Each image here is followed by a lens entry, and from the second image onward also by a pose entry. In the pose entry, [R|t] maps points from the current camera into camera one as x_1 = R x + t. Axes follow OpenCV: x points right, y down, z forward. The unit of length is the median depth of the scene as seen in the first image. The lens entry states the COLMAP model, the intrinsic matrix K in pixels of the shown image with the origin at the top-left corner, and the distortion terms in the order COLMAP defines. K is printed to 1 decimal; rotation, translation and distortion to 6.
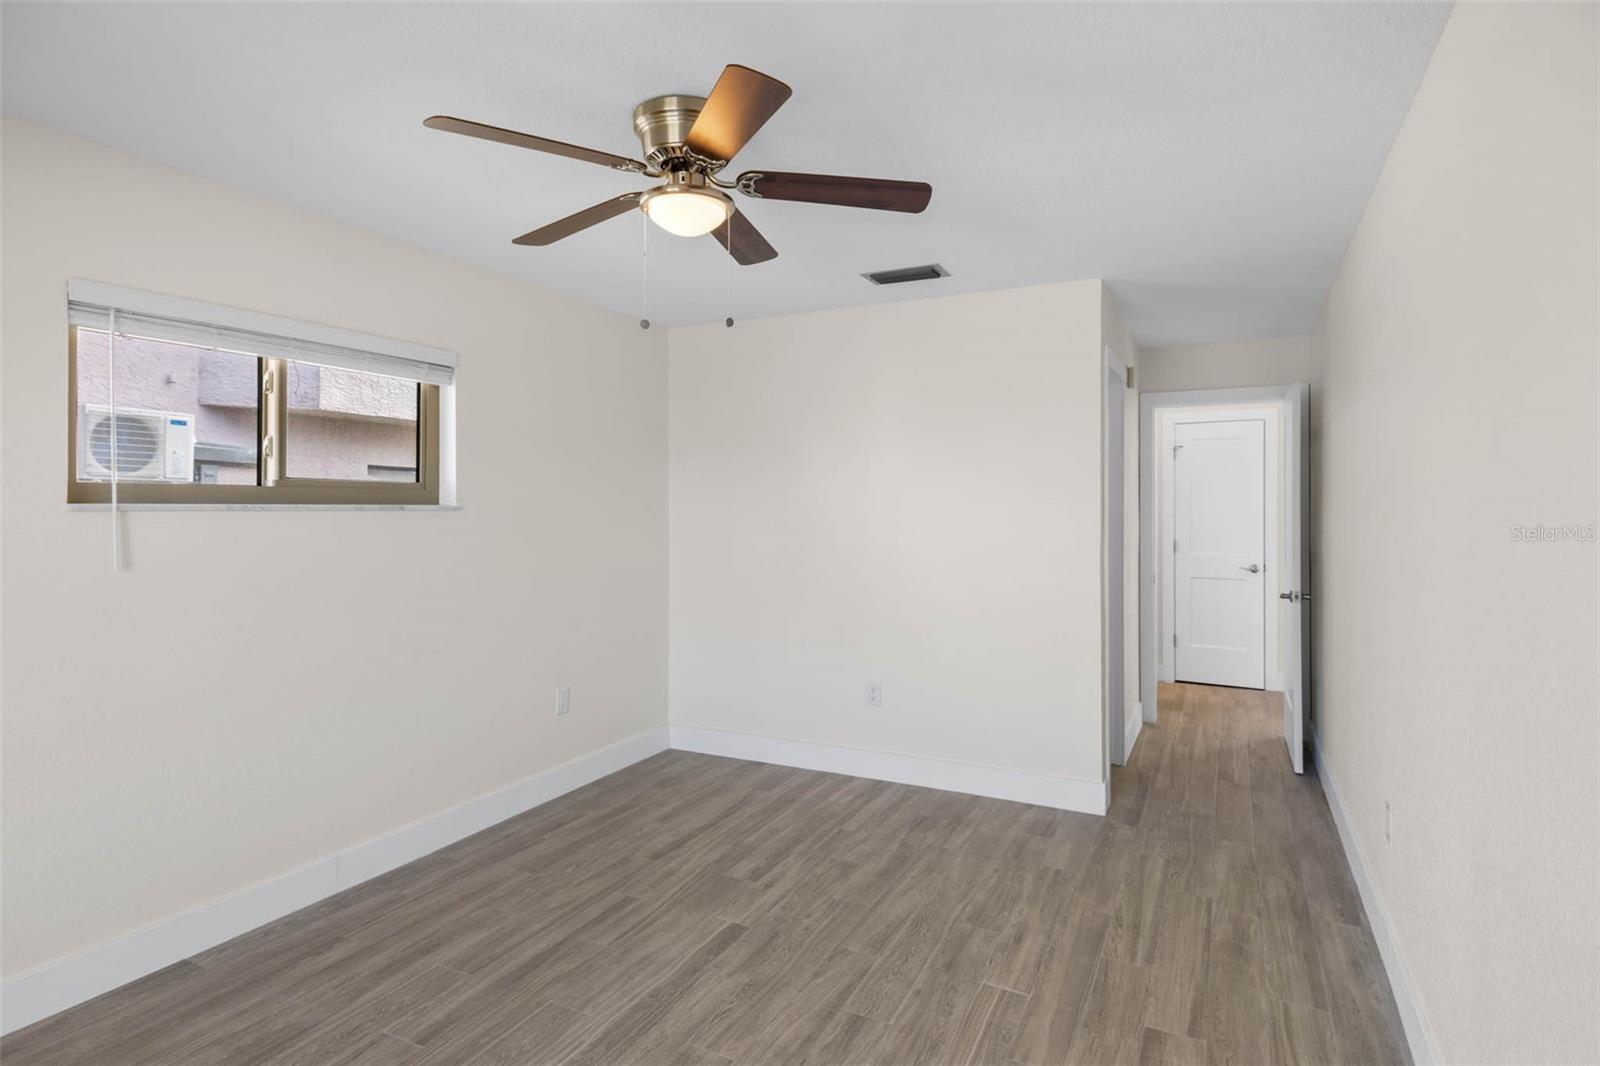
lens RADIAL K [[814.6, 0, 797.4], [0, 814.6, 508.2], [0, 0, 1]] dist [-0.001605, -0.001141]
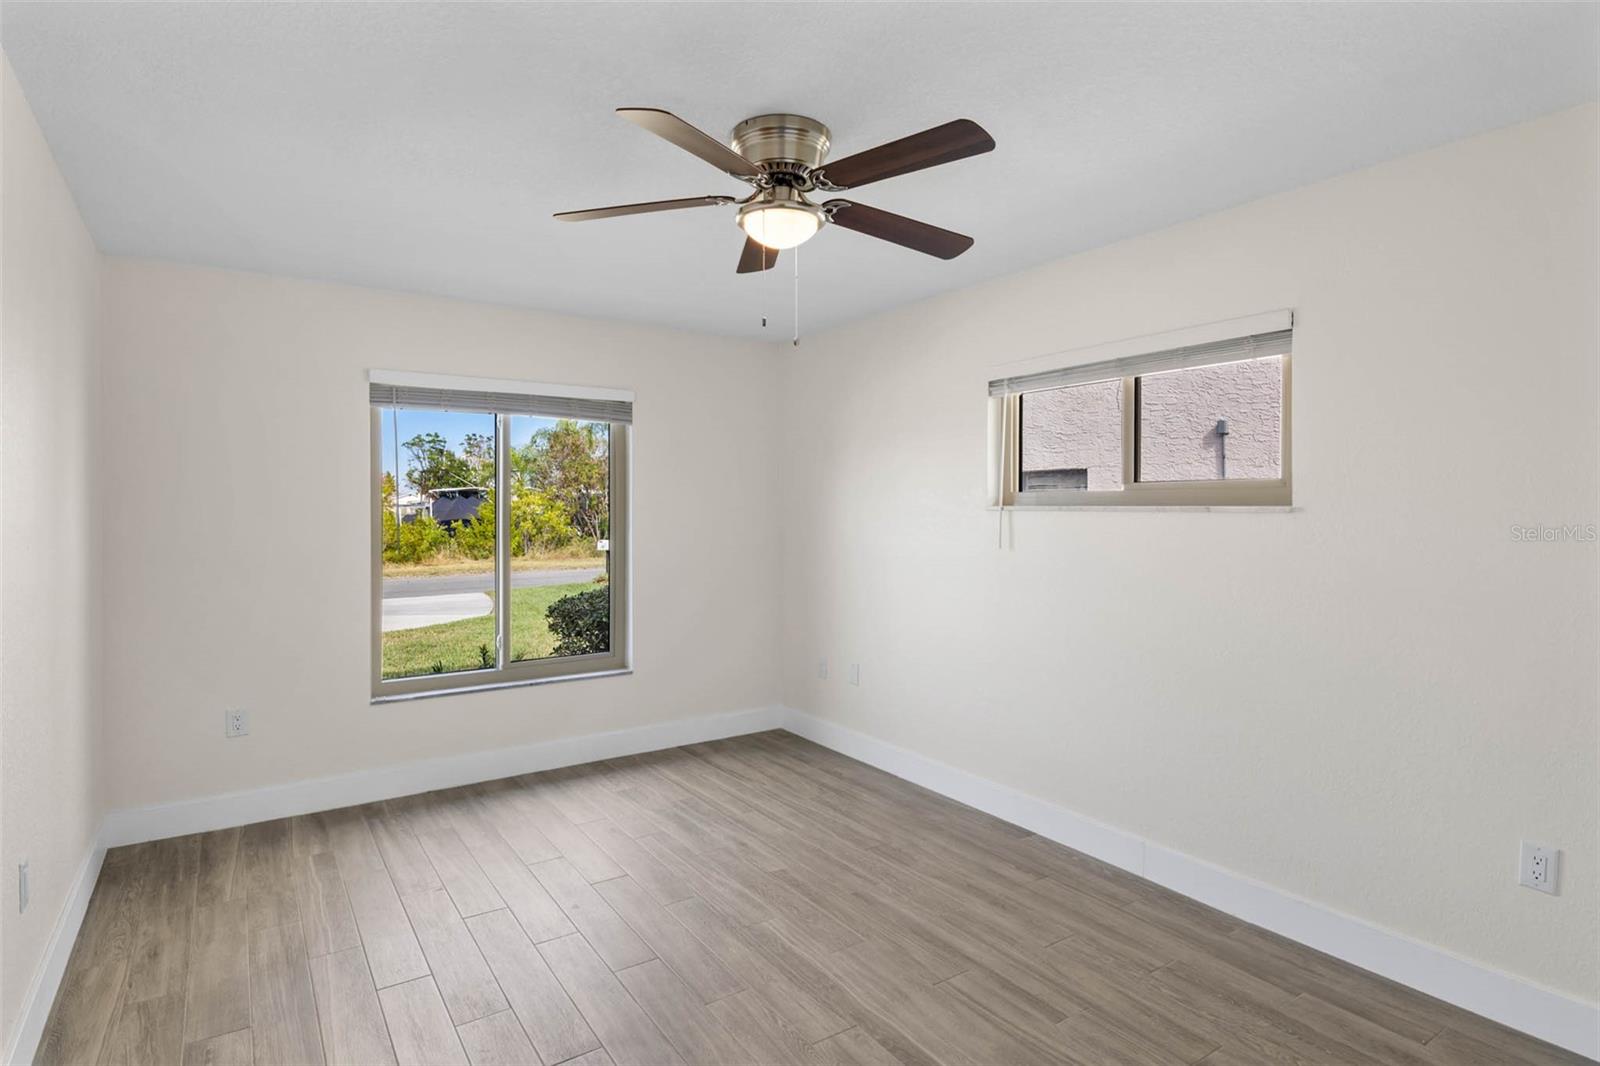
lens RADIAL K [[814.6, 0, 797.4], [0, 814.6, 508.2], [0, 0, 1]] dist [-0.001605, -0.001141]
pose [[-0.473673, -0.003259, -0.880695, 0.634819], [-0.005241, 0.999986, -0.000882, 0.001675], [0.880685, 0.004198, -0.473683, 1.232108]]
